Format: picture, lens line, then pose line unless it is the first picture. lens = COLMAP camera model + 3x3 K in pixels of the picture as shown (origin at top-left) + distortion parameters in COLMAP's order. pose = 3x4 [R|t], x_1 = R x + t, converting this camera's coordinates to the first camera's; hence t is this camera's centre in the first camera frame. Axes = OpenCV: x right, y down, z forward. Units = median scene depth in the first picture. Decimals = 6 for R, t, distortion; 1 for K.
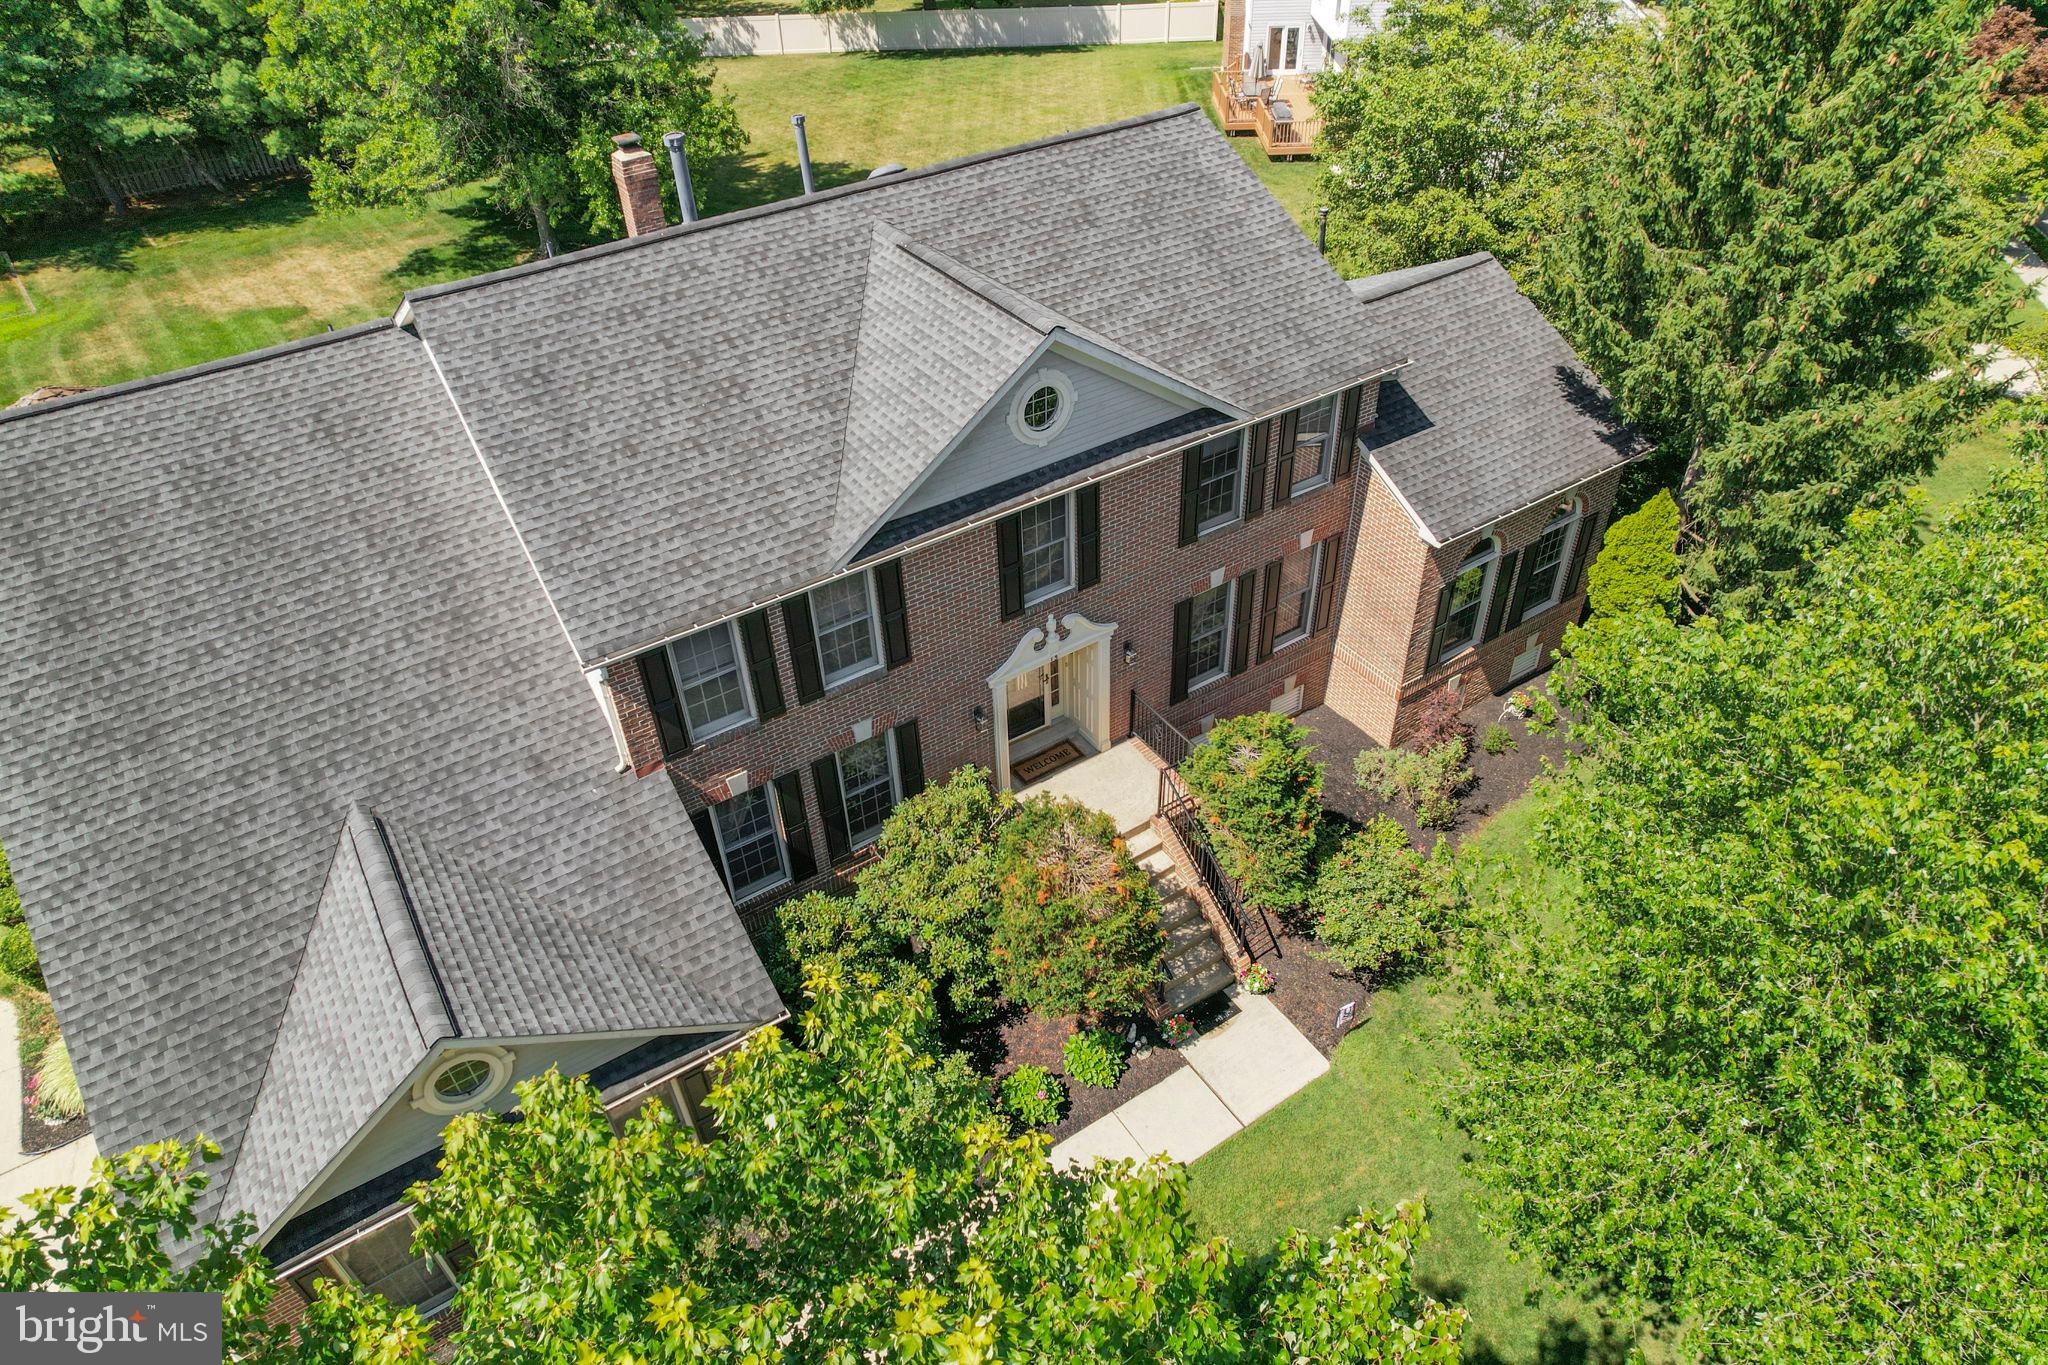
lens RADIAL K [[1316.7, 0, 1024.0], [0, 1316.7, 682.5], [0, 0, 1]] dist [-0.088247, 0.092597]
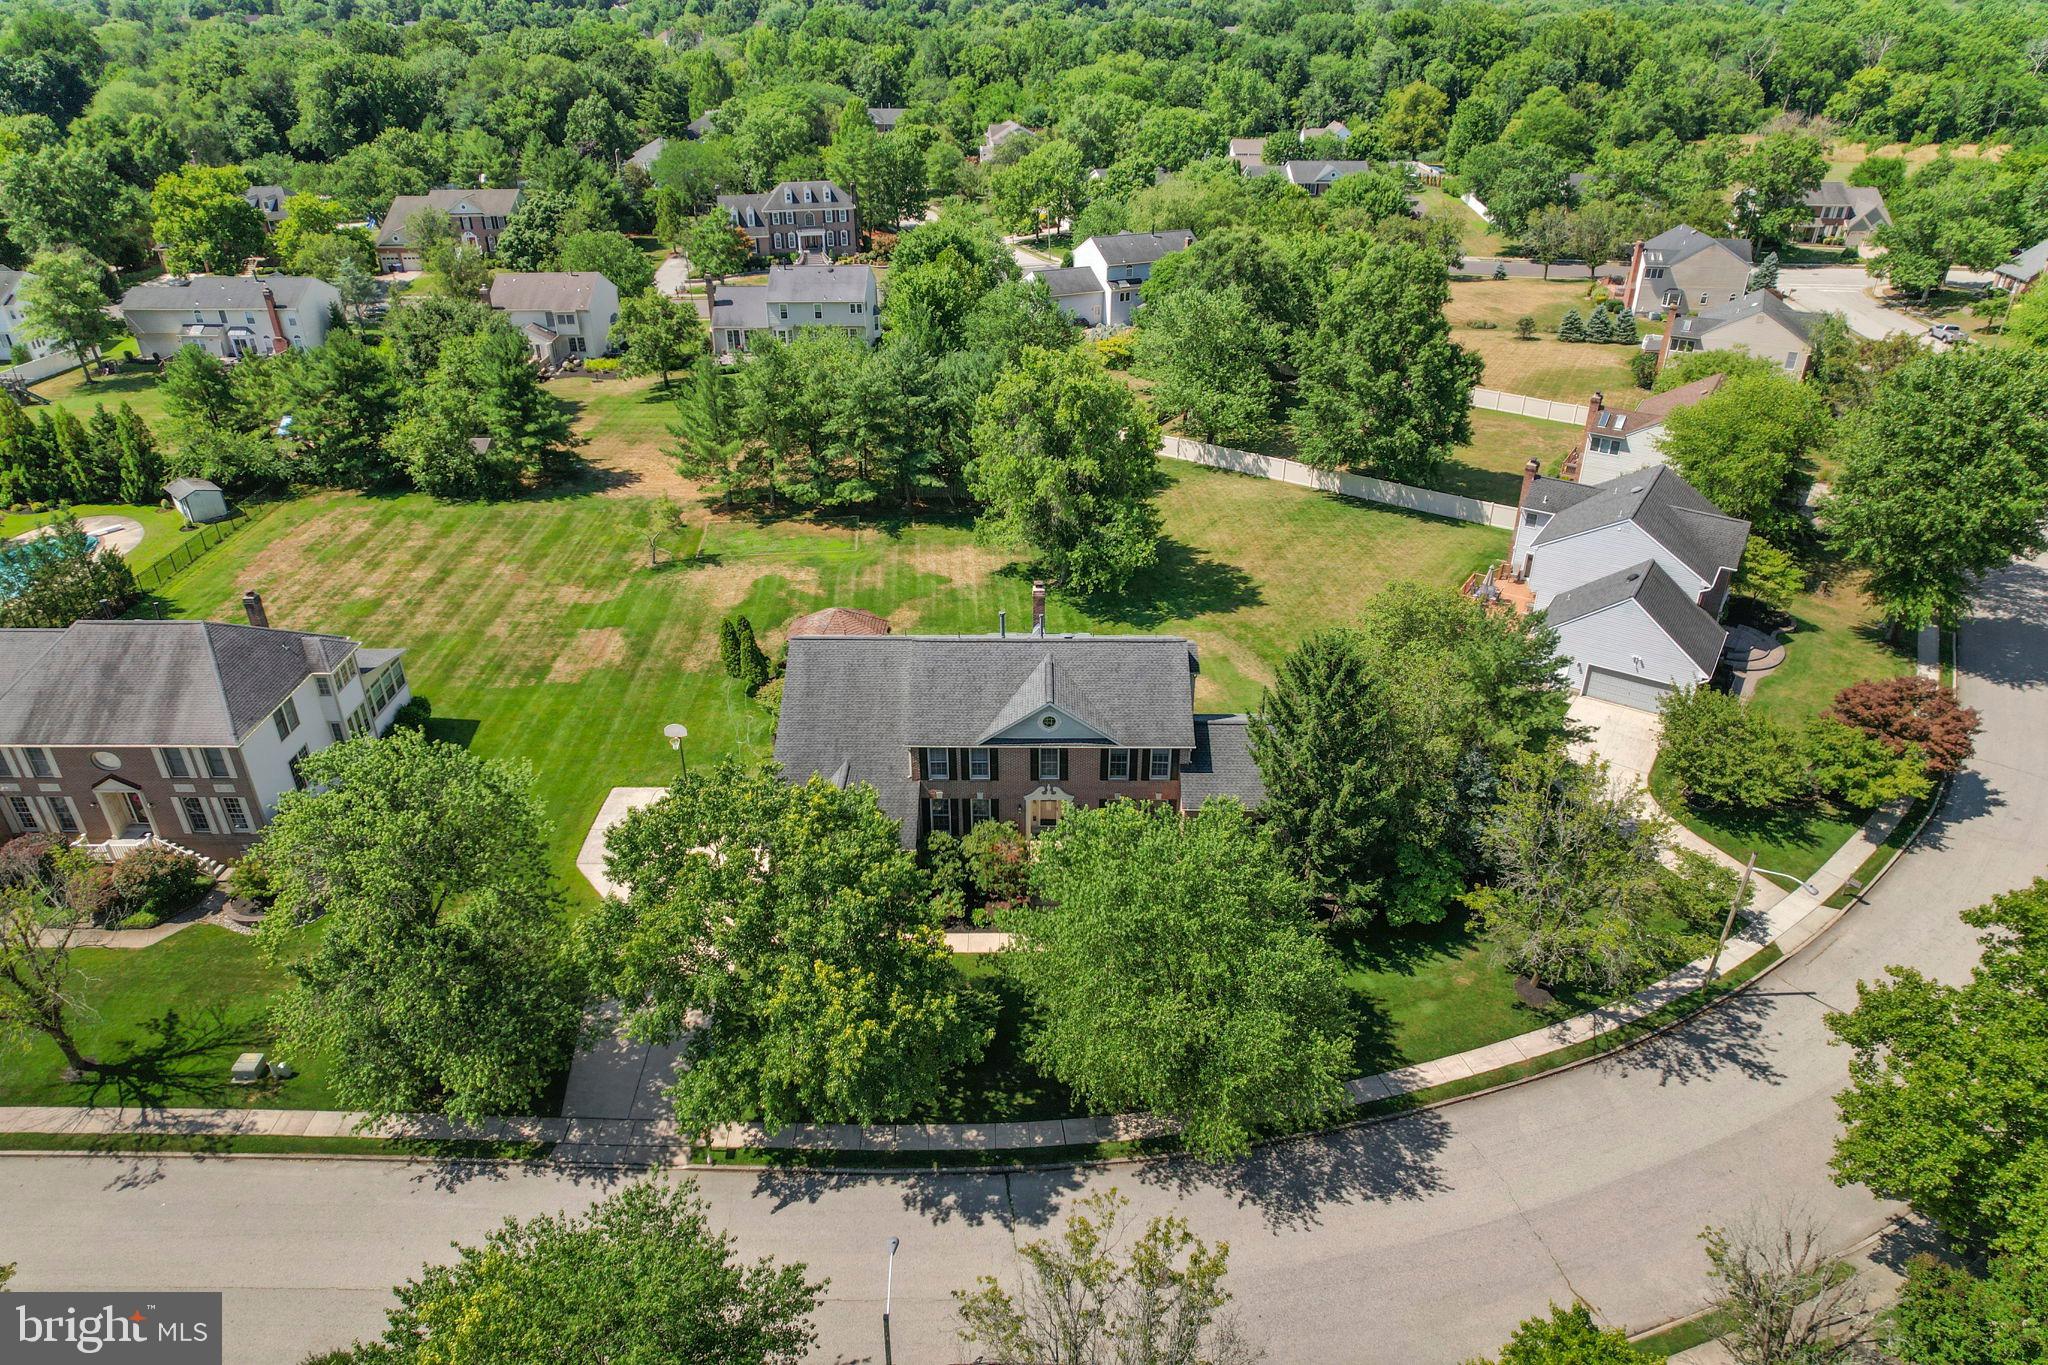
lens RADIAL K [[1316.7, 0, 1024.0], [0, 1316.7, 682.5], [0, 0, 1]] dist [-0.088247, 0.092597]
pose [[0.830245, 0.292084, -0.474742, 1.466362], [-0.368077, 0.926891, -0.073437, -0.026165], [0.418584, 0.235712, 0.877056, -1.930736]]
